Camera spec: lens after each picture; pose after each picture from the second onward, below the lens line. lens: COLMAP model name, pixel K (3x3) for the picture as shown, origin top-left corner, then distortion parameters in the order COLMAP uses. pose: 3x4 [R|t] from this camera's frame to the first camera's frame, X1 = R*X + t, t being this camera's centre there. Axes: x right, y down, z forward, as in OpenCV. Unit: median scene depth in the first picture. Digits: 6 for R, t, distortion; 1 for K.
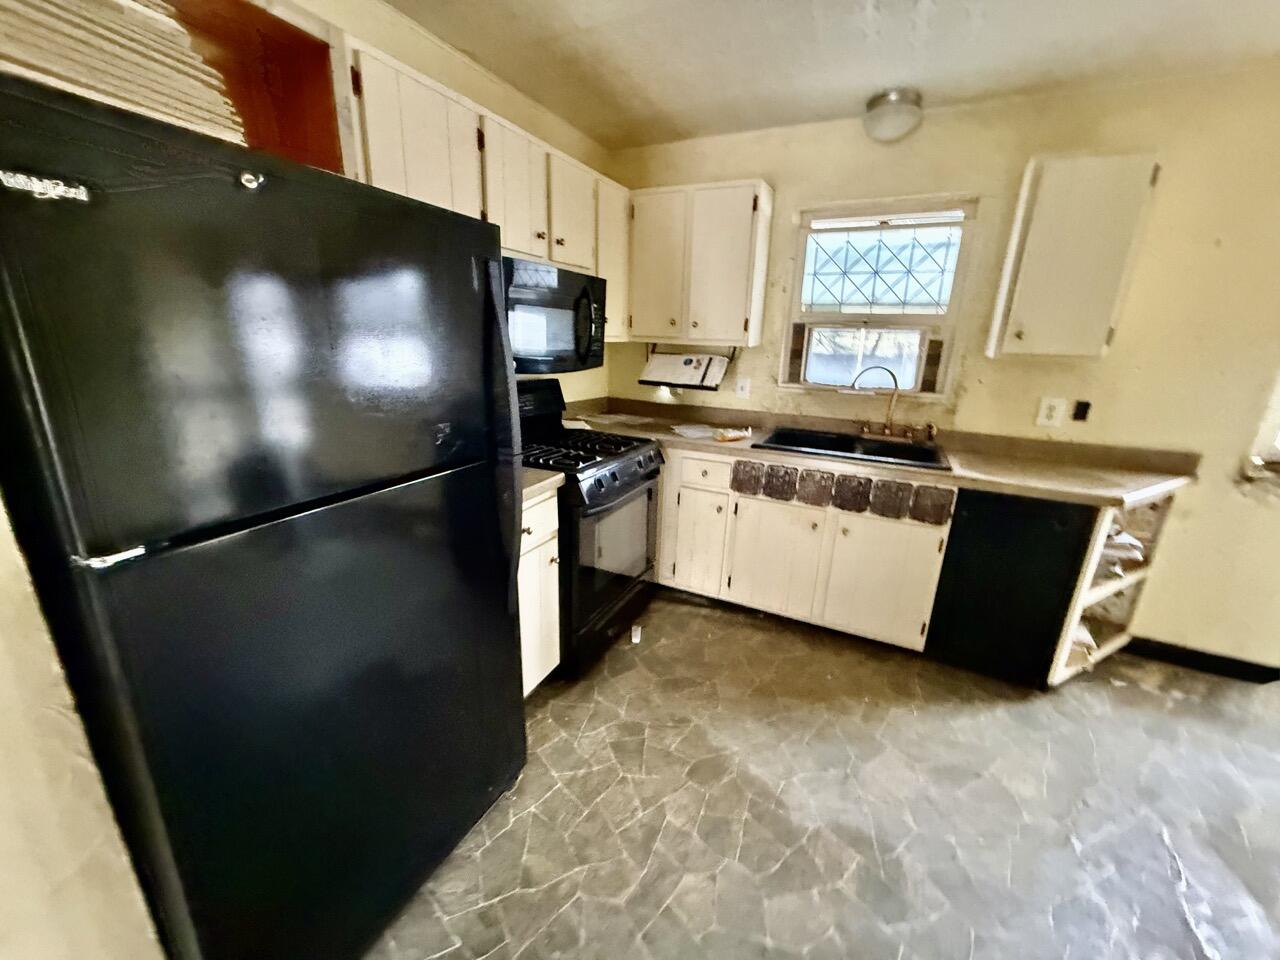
lens RADIAL K [[512.2, 0, 636.9], [0, 512.2, 477.6], [0, 0, 1]] dist [0.011287, -0.000114]
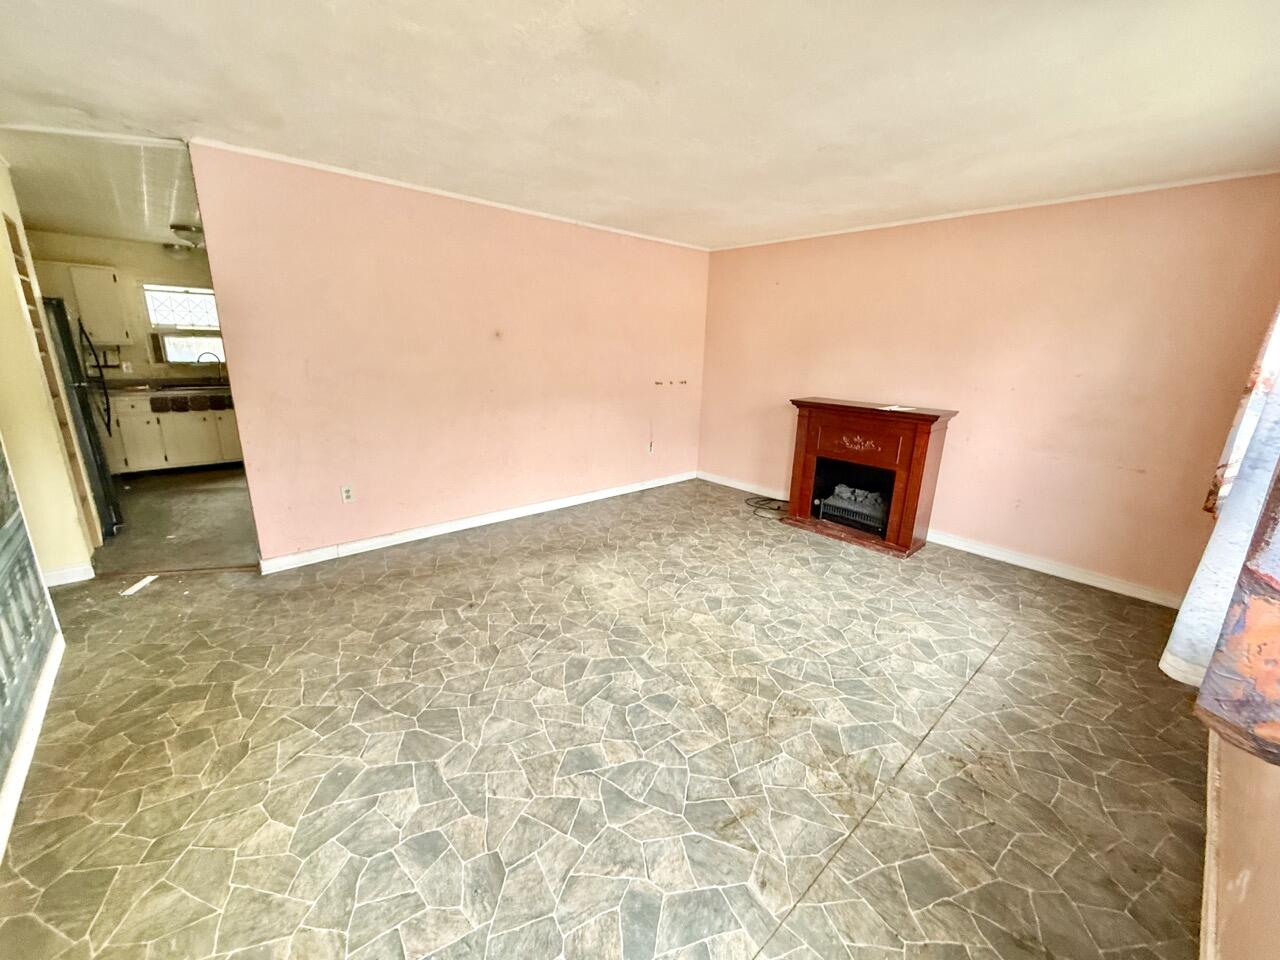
lens RADIAL K [[512.2, 0, 633.4], [0, 512.2, 480.7], [0, 0, 1]] dist [0.011287, -0.000114]
pose [[0.384348, -0.260242, 0.885749, -1.072198], [0.244477, 0.953883, 0.174176, 0.428268], [-0.890229, 0.149601, 0.430246, -1.741036]]
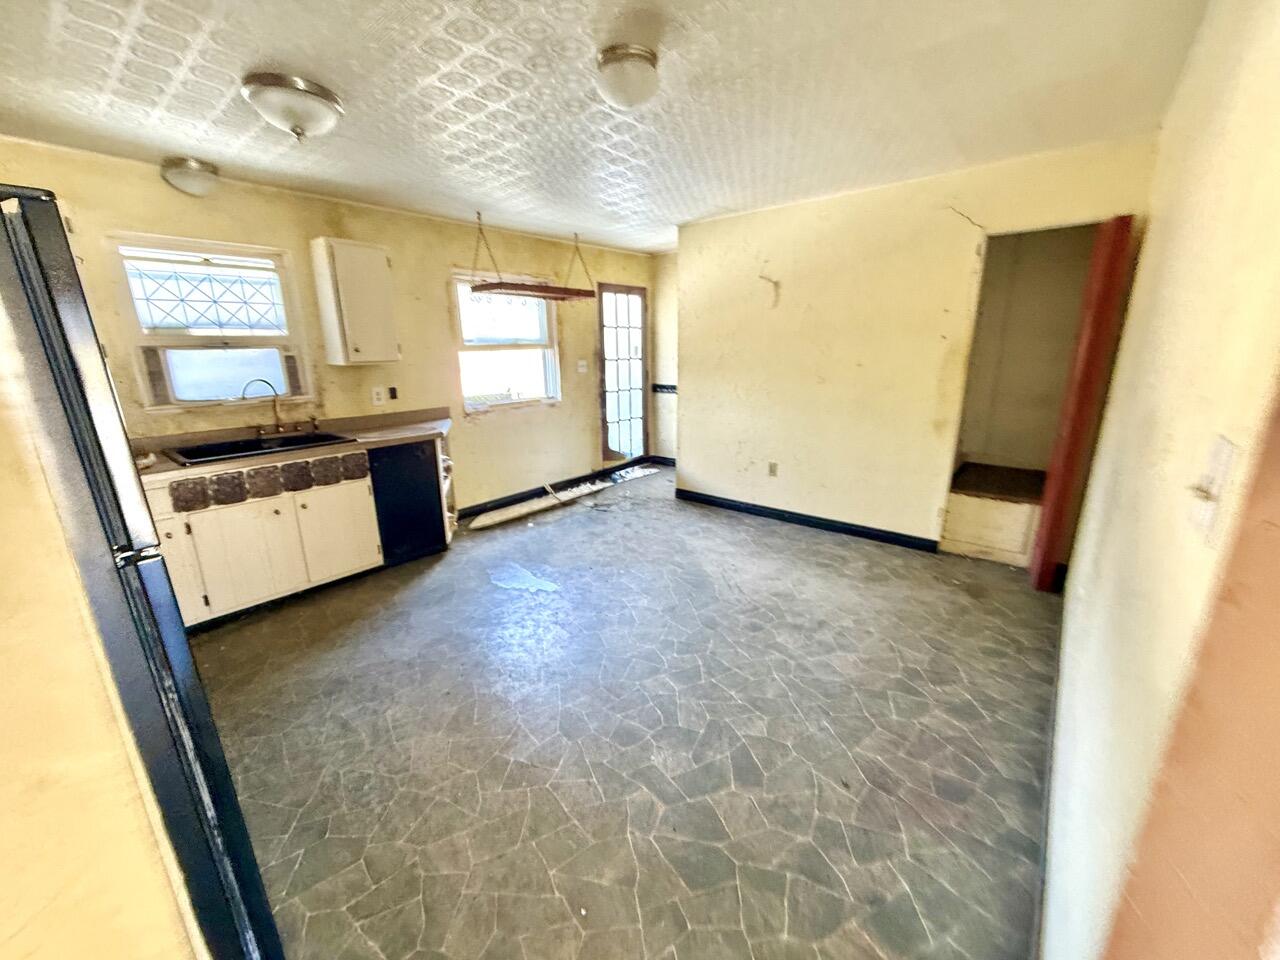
lens RADIAL K [[512.2, 0, 639.8], [0, 512.2, 488.0], [0, 0, 1]] dist [0.011287, -0.000114]
pose [[0.251538, -0.296571, 0.921290, -0.532530], [0.289546, 0.931359, 0.220758, 0.019992], [-0.923521, 0.211227, 0.320143, -0.192034]]
